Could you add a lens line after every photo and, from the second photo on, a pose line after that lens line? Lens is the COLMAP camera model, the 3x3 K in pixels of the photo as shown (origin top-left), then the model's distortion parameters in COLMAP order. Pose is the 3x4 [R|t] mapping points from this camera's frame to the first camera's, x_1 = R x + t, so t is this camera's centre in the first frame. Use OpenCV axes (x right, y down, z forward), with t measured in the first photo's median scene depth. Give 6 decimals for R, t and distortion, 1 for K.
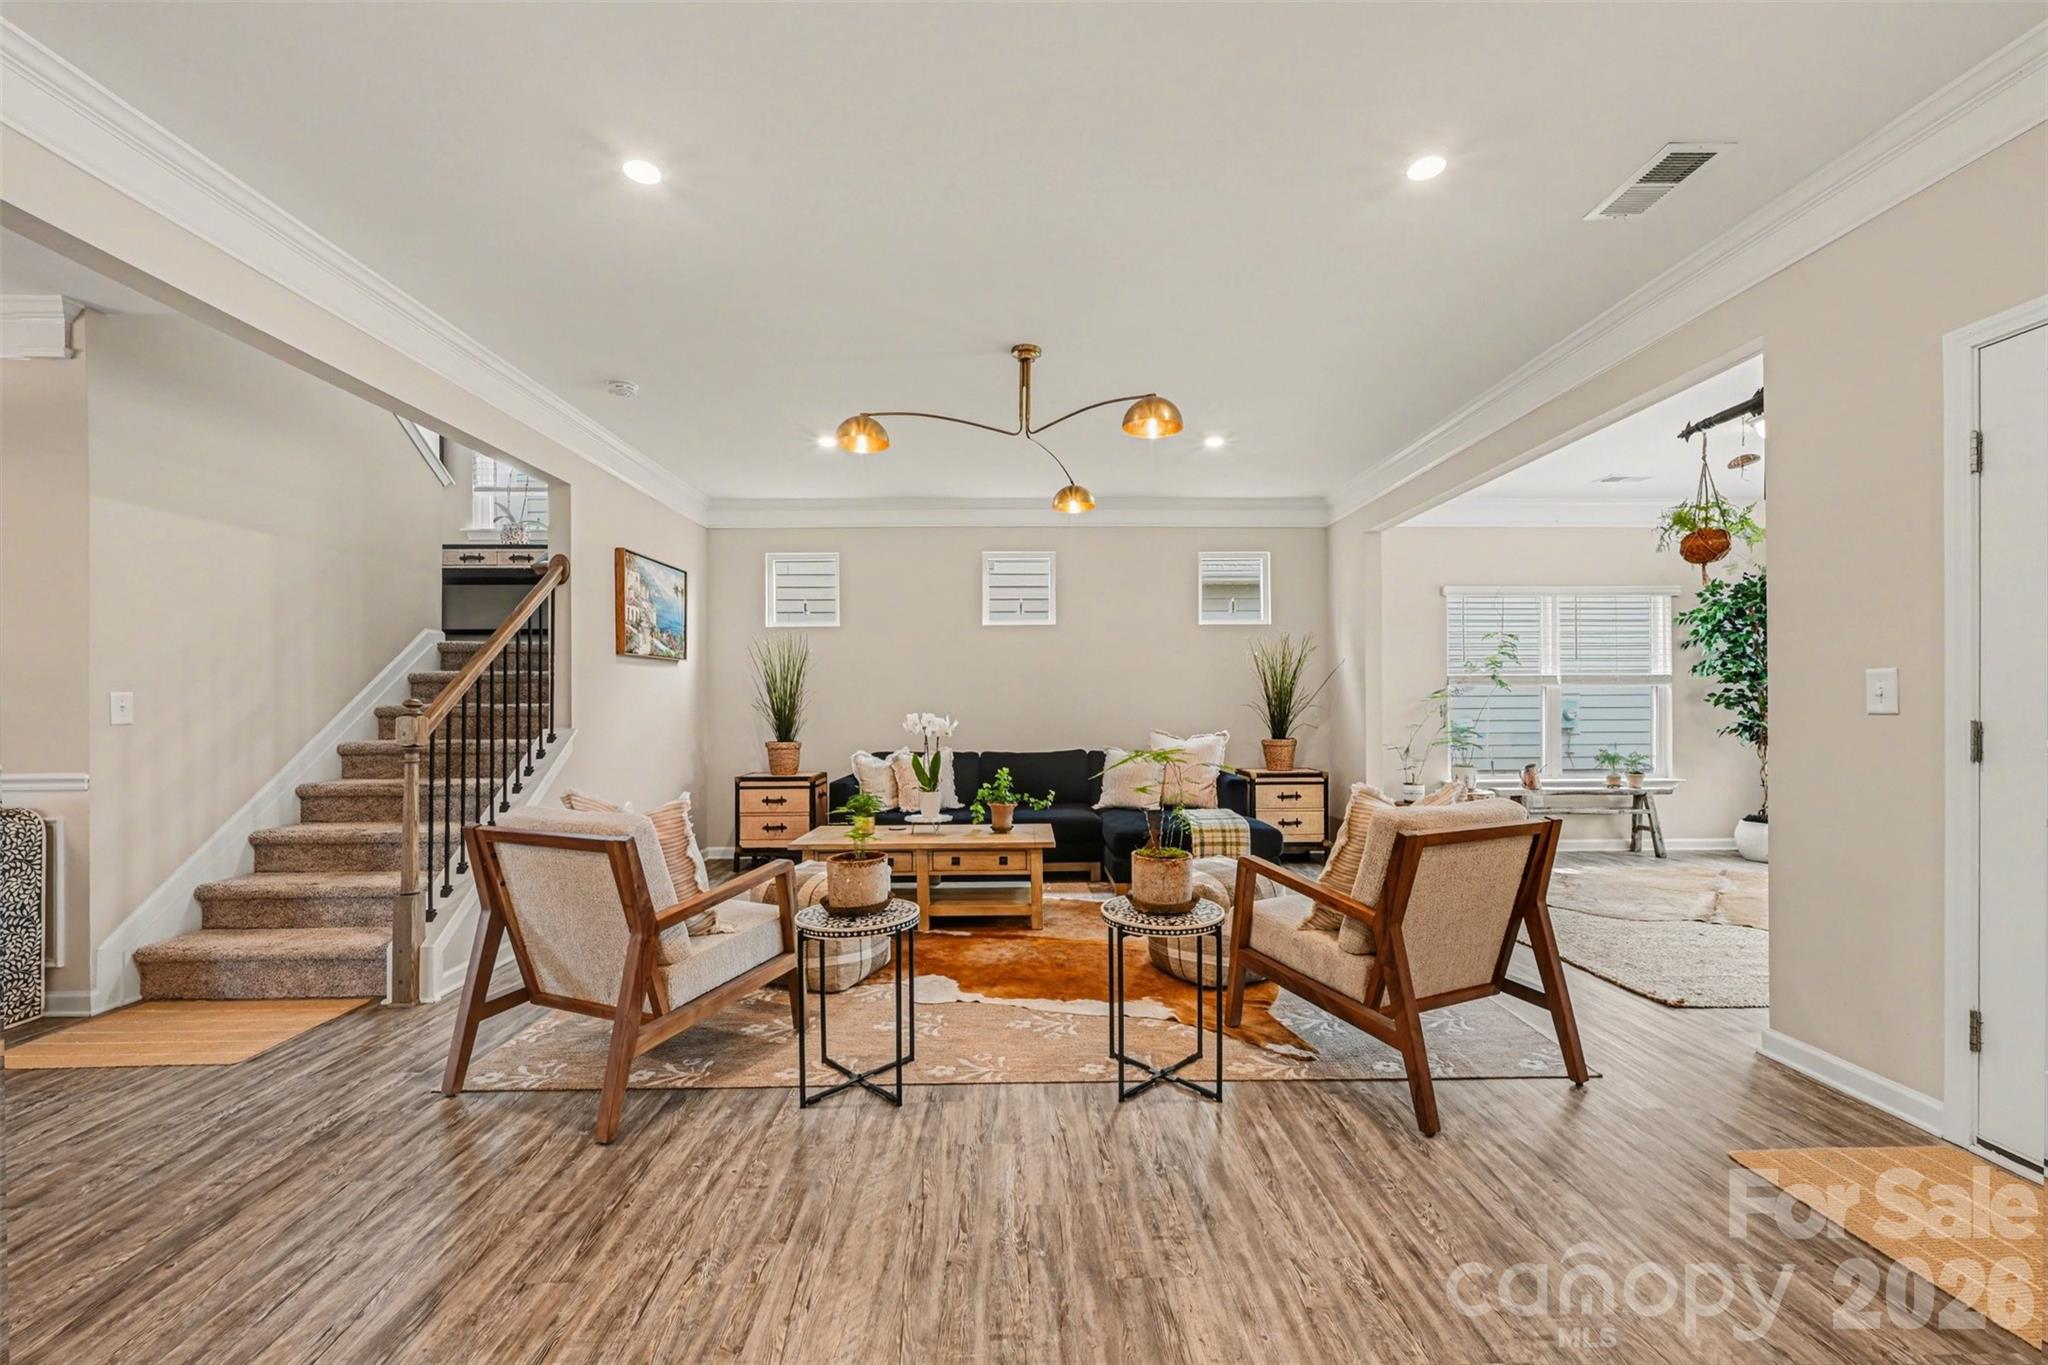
lens RADIAL K [[819.0, 0, 1023.7], [0, 819.0, 692.6], [0, 0, 1]] dist [0.000324, 0.000082]
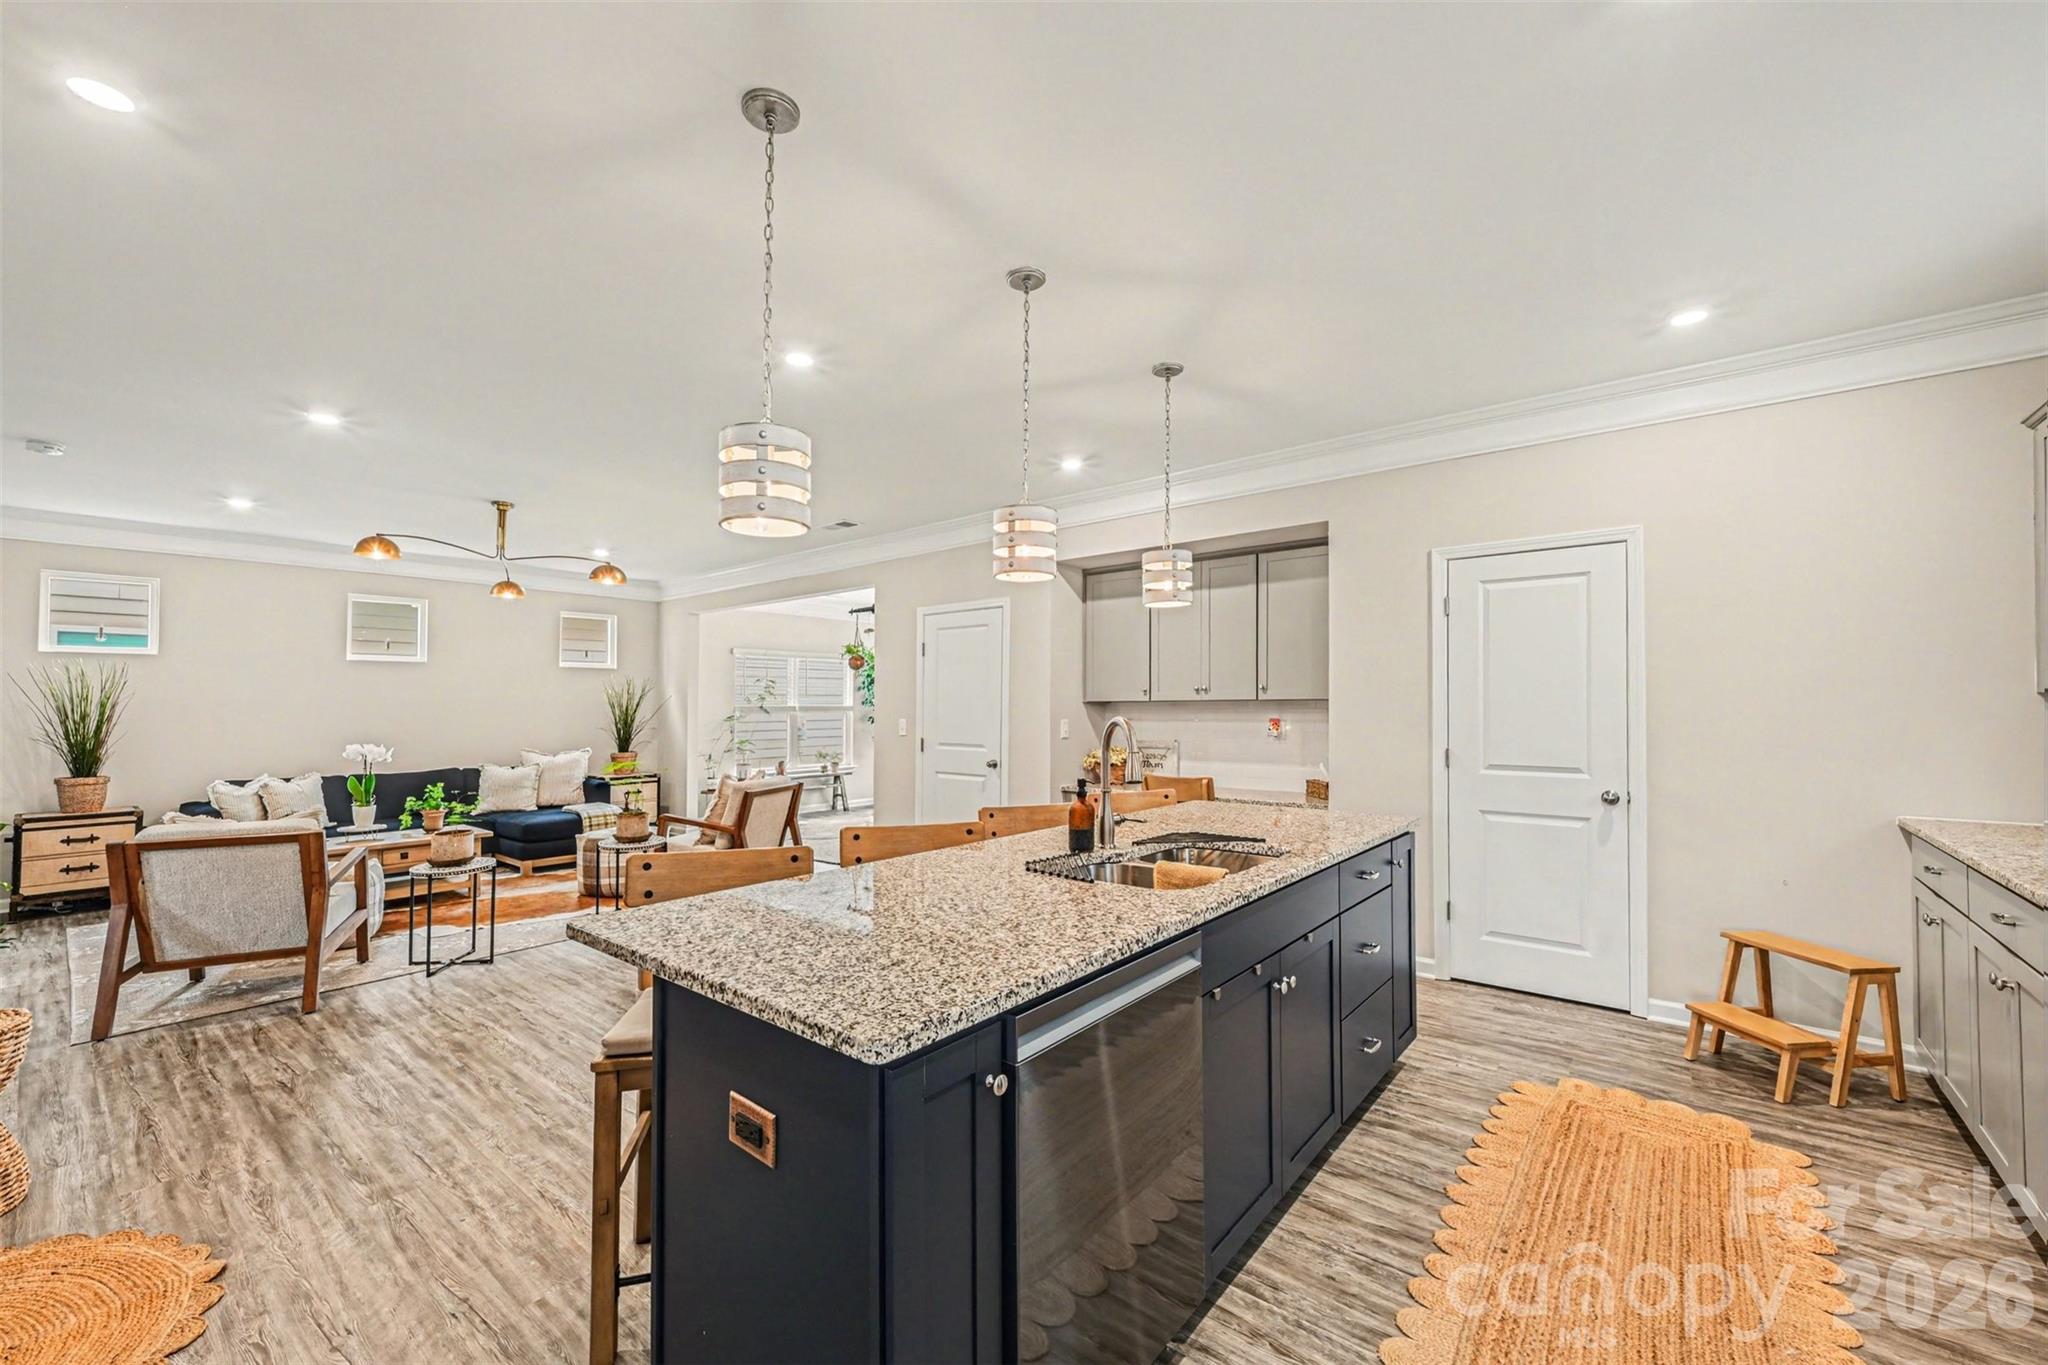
lens RADIAL K [[807.5, 0, 1024.0], [0, 807.5, 682.5], [0, 0, 1]] dist [-0.002039, -0.000249]
pose [[0.651486, 0.023896, 0.758284, -0.404024], [-0.007935, 0.999664, -0.024686, -0.046992], [-0.758619, 0.010066, 0.651457, -0.578031]]
